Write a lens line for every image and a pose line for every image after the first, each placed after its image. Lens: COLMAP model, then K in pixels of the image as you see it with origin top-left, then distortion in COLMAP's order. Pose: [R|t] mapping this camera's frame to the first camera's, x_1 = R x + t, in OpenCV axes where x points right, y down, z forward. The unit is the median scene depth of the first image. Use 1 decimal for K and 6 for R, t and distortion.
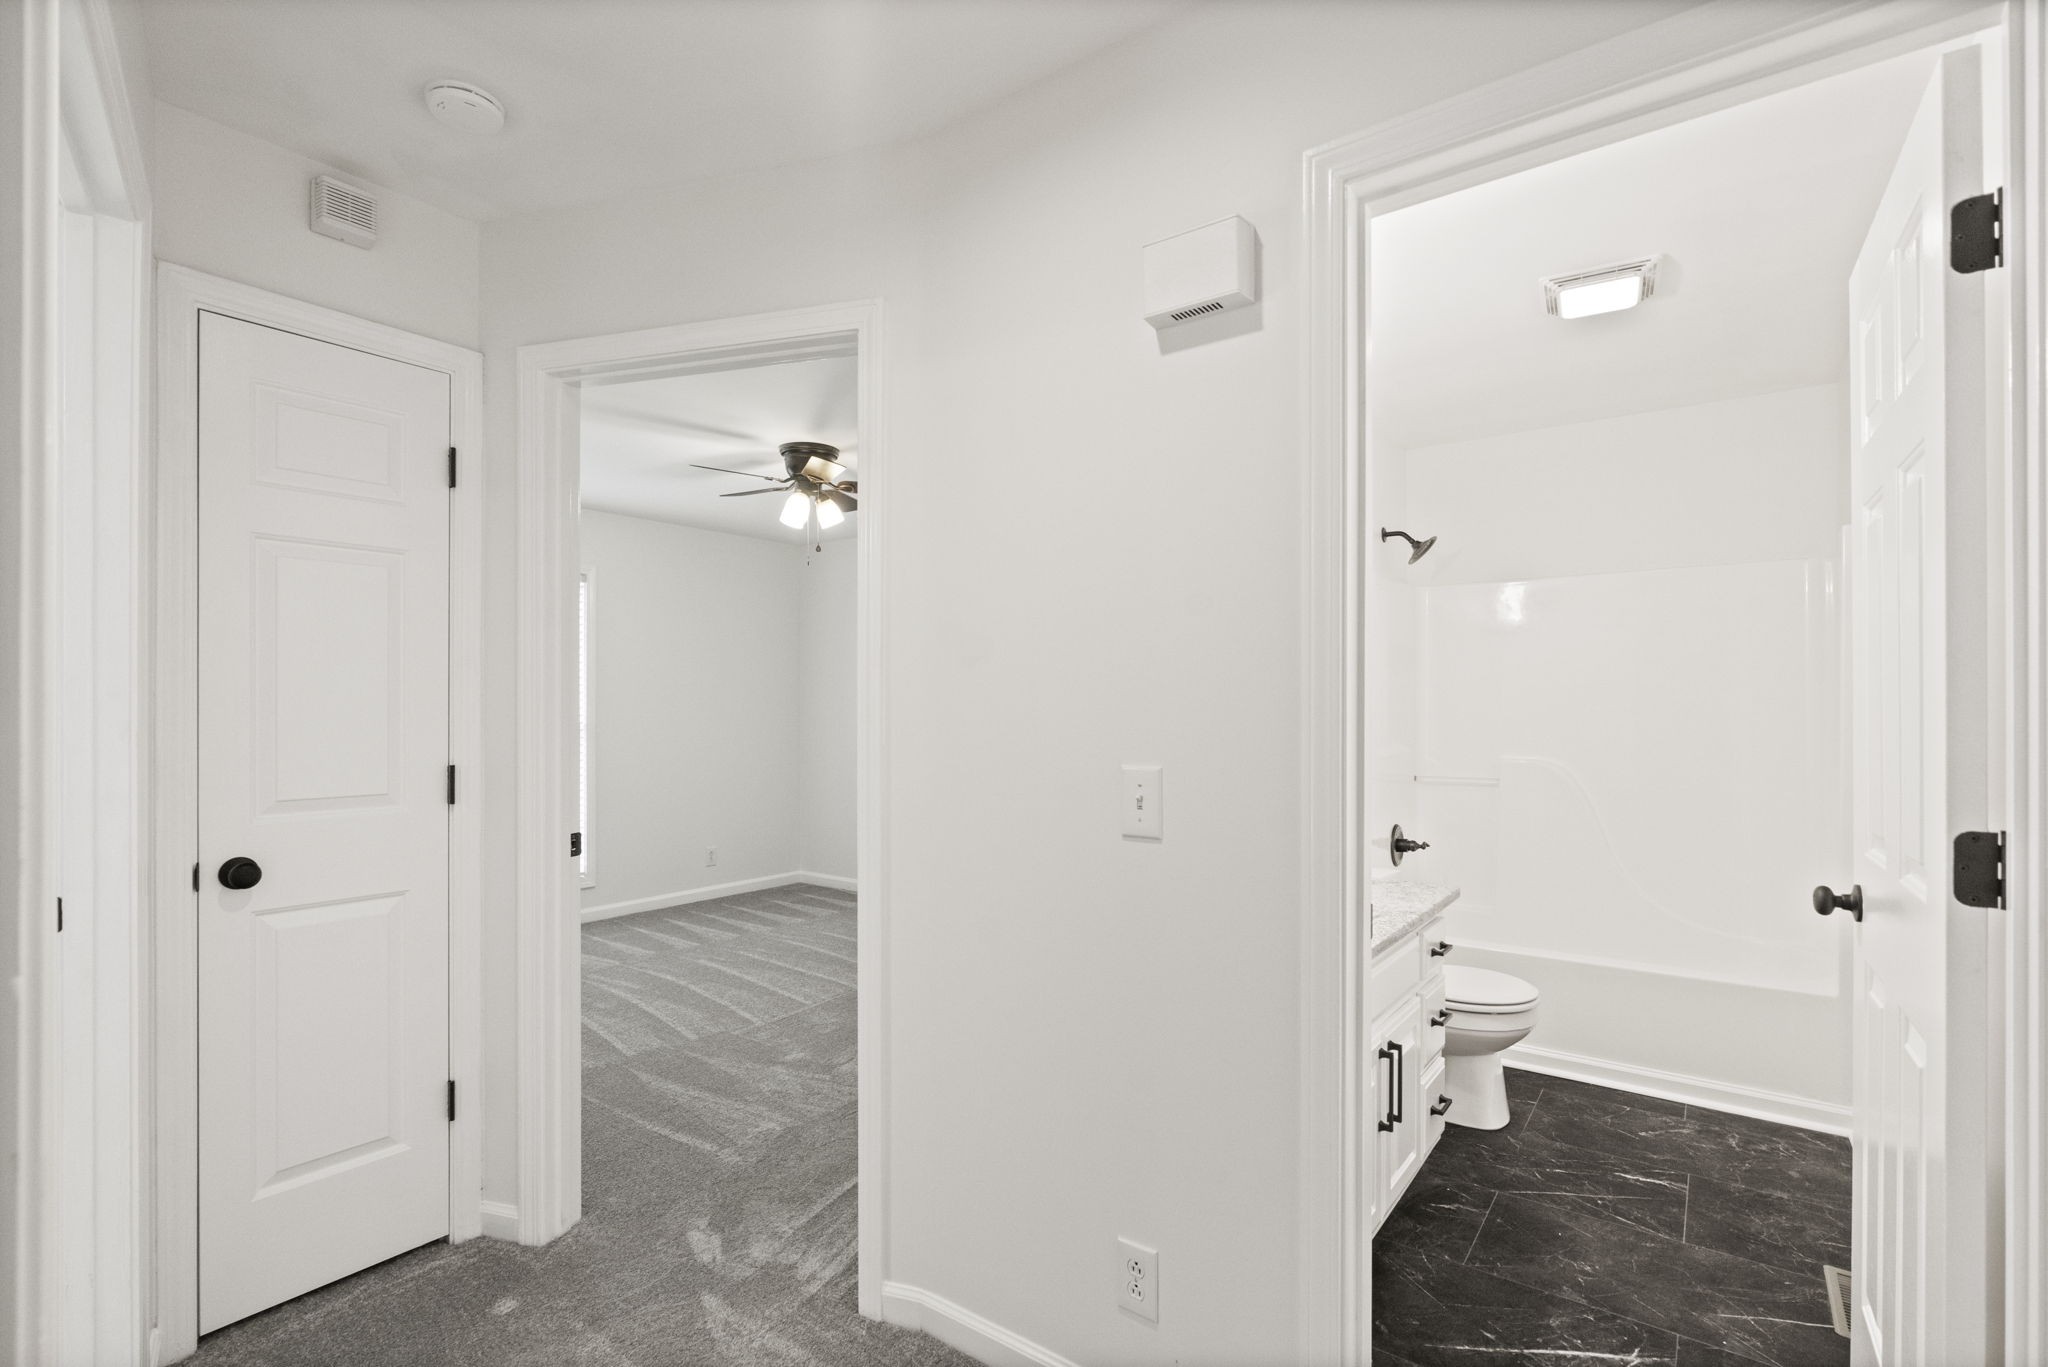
lens RADIAL K [[935.4, 0, 1020.1], [0, 935.4, 694.8], [0, 0, 1]] dist [-0.004709, 0.000265]
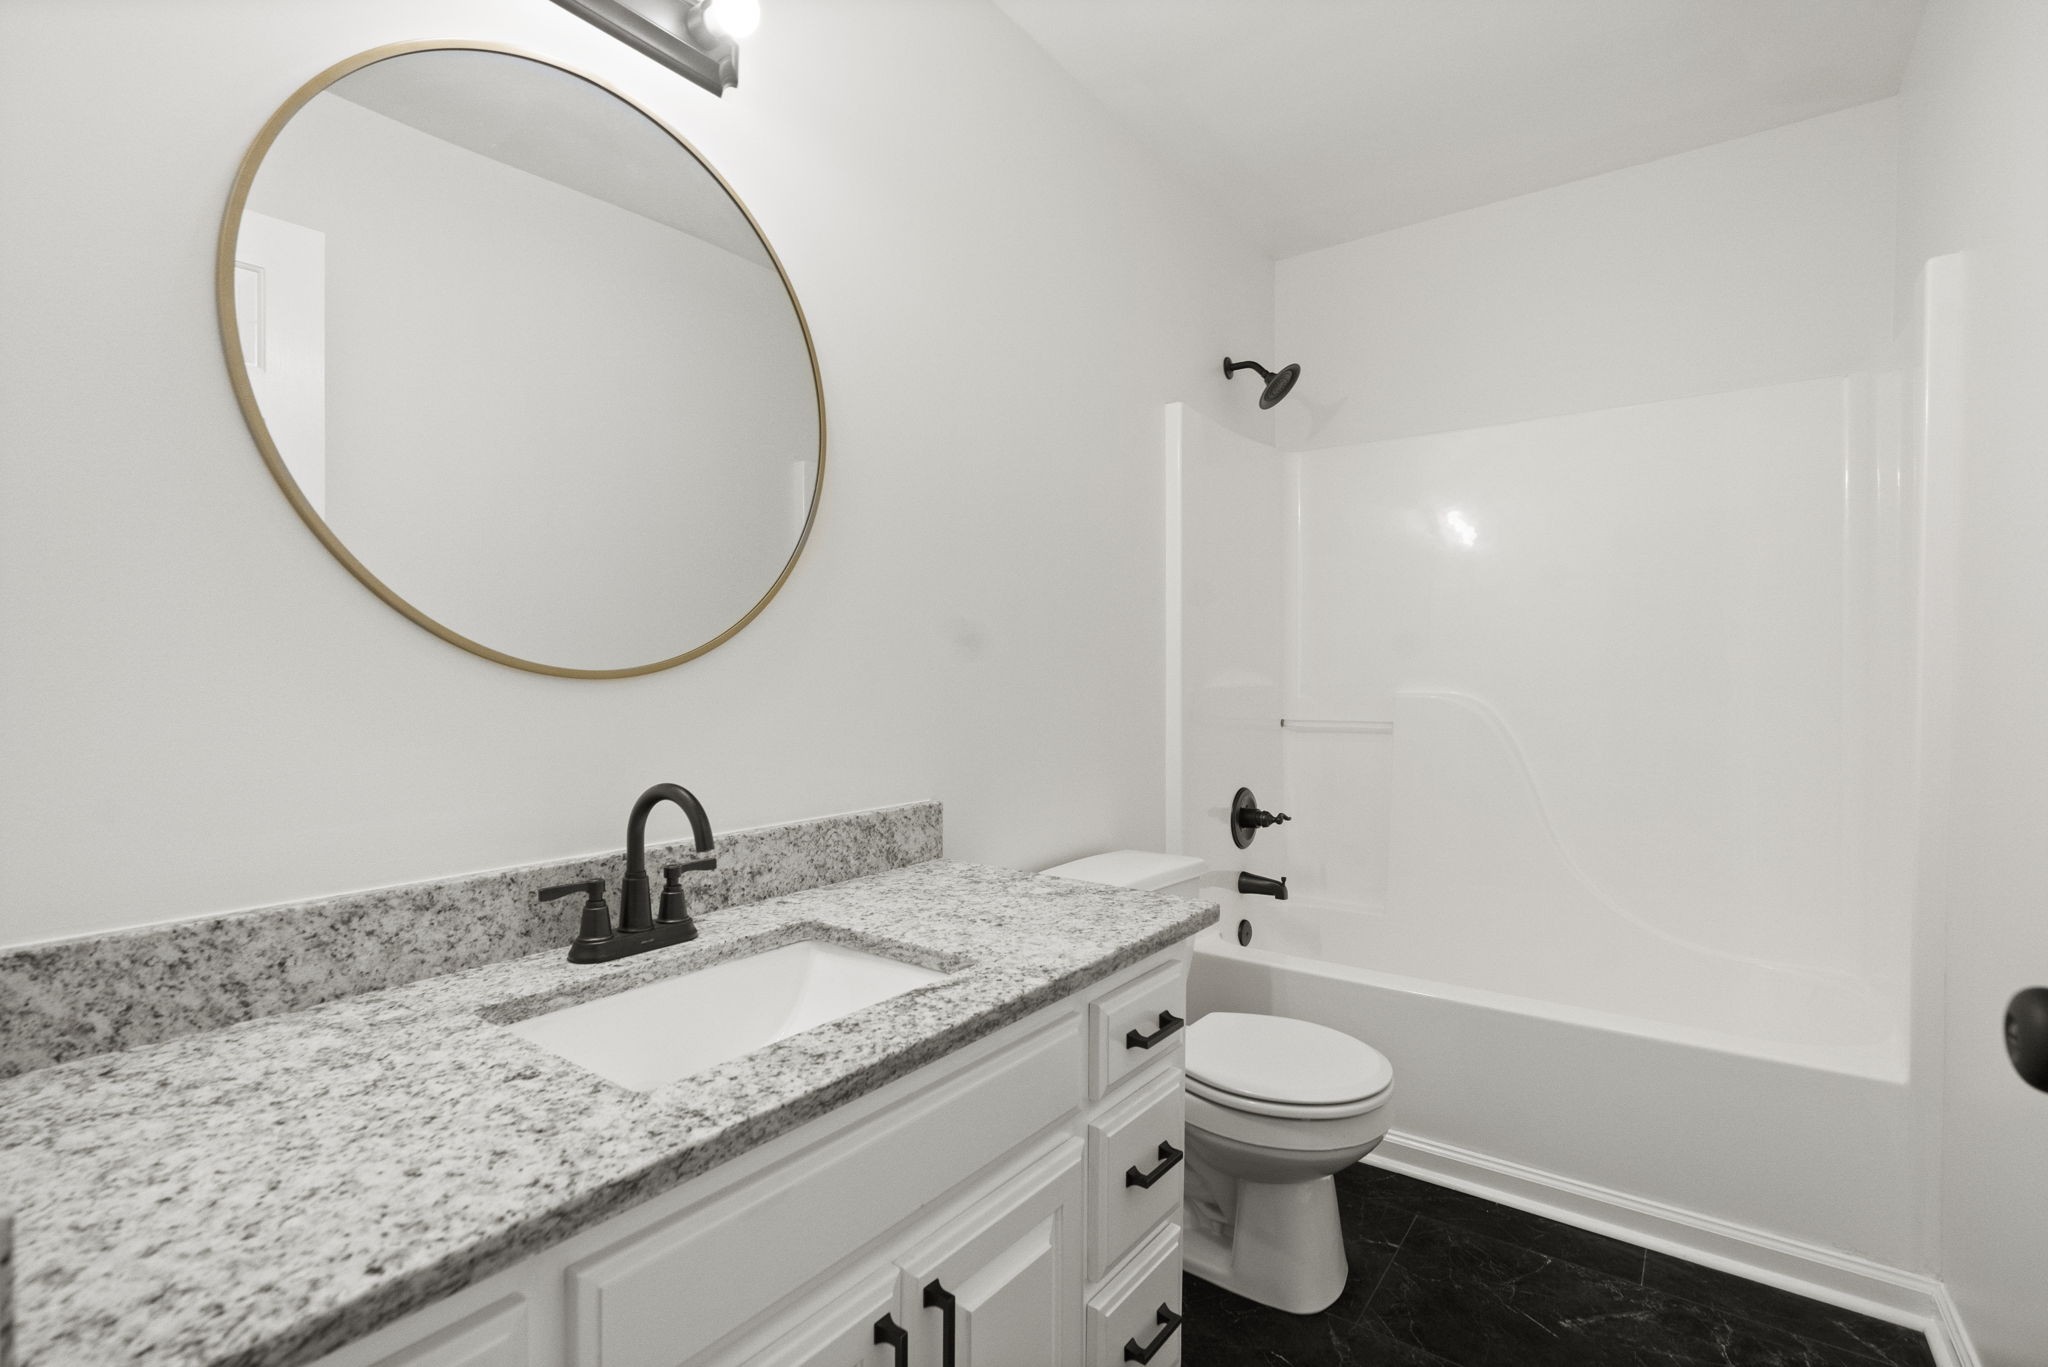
lens RADIAL K [[941.7, 0, 1024.0], [0, 941.7, 683.5], [0, 0, 1]] dist [-0.003089, -0.000854]
pose [[0.999905, -0.002539, 0.013568, 0.301651], [0.002254, 0.999777, 0.020990, 0.060458], [-0.013619, -0.020957, 0.999688, 0.401688]]
